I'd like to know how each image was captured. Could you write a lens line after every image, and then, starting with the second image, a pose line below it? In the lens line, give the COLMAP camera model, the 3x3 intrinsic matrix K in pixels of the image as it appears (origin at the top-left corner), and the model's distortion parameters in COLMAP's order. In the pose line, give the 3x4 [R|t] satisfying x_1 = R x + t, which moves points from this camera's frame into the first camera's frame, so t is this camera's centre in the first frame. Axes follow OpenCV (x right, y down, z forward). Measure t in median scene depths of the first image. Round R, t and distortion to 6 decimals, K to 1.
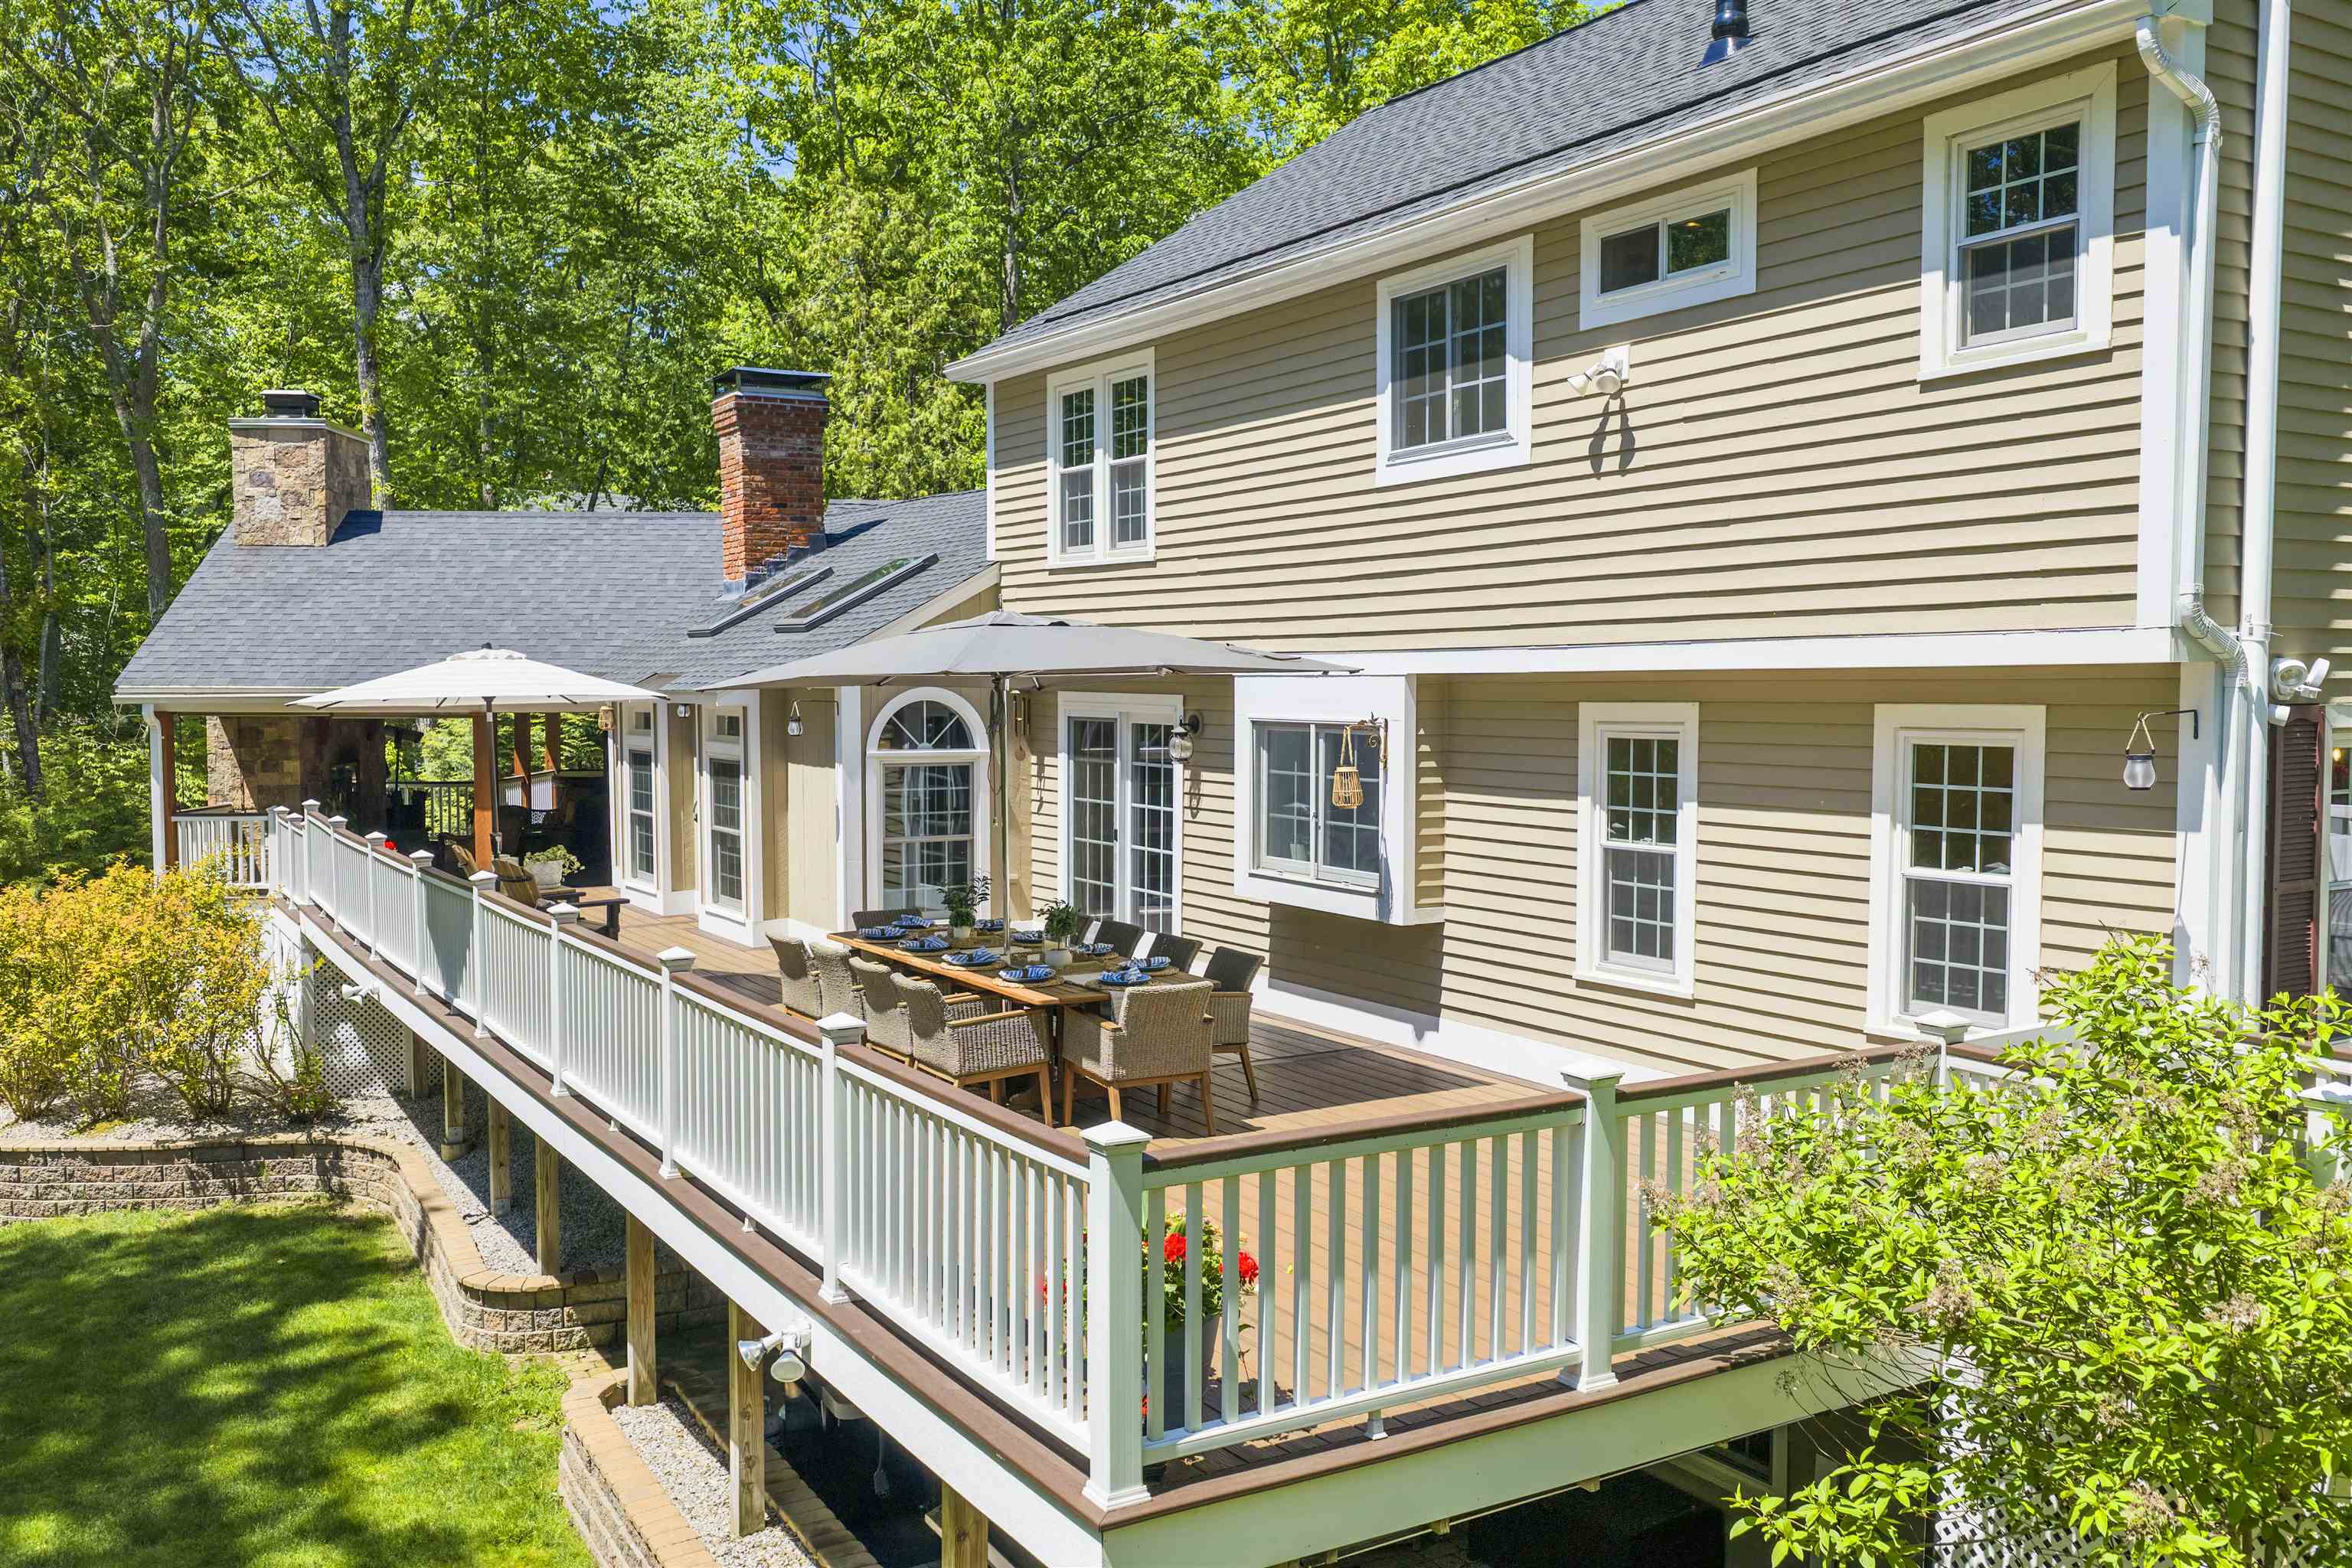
lens RADIAL K [[1968.4, 0, 1177.9], [0, 1968.4, 787.5], [0, 0, 1]] dist [0.007765, -0.036344]
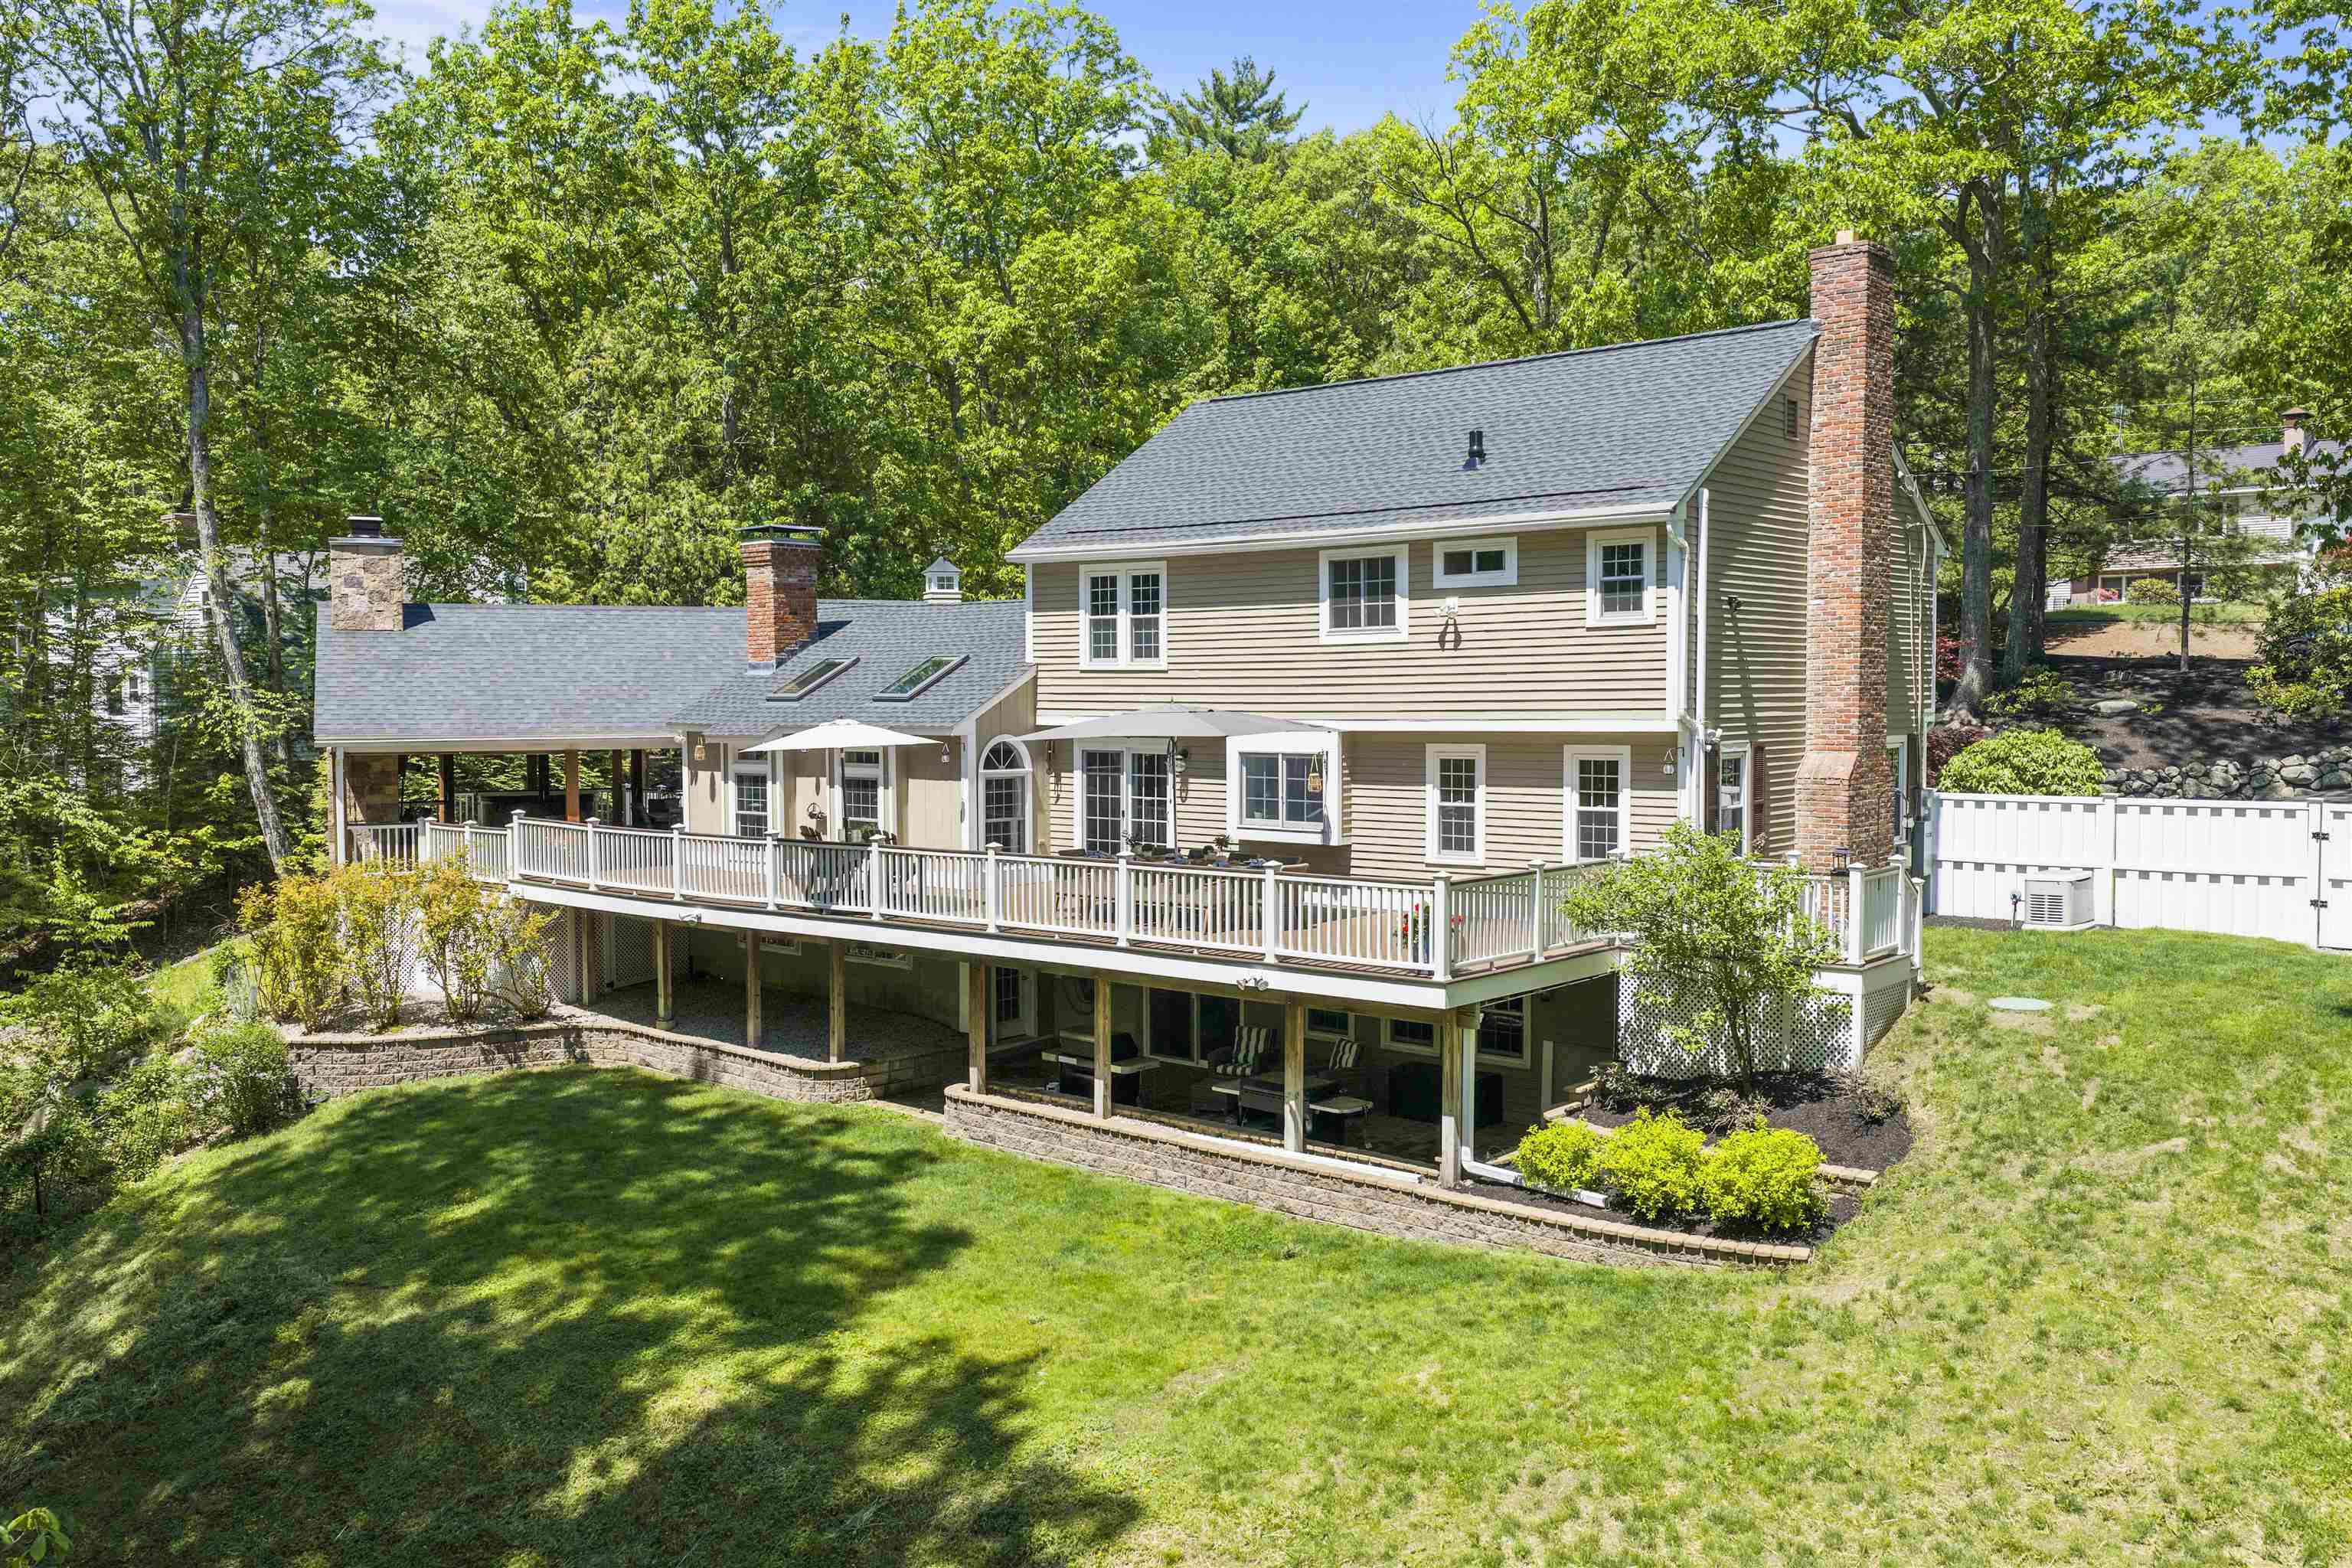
lens RADIAL K [[1968.4, 0, 1171.8], [0, 1968.4, 785.5], [0, 0, 1]] dist [0.007765, -0.036344]
pose [[0.951602, -0.018577, 0.306771, -0.737672], [0.021266, 0.999759, -0.005424, 0.011428], [-0.306596, 0.011685, 0.951768, -1.035699]]
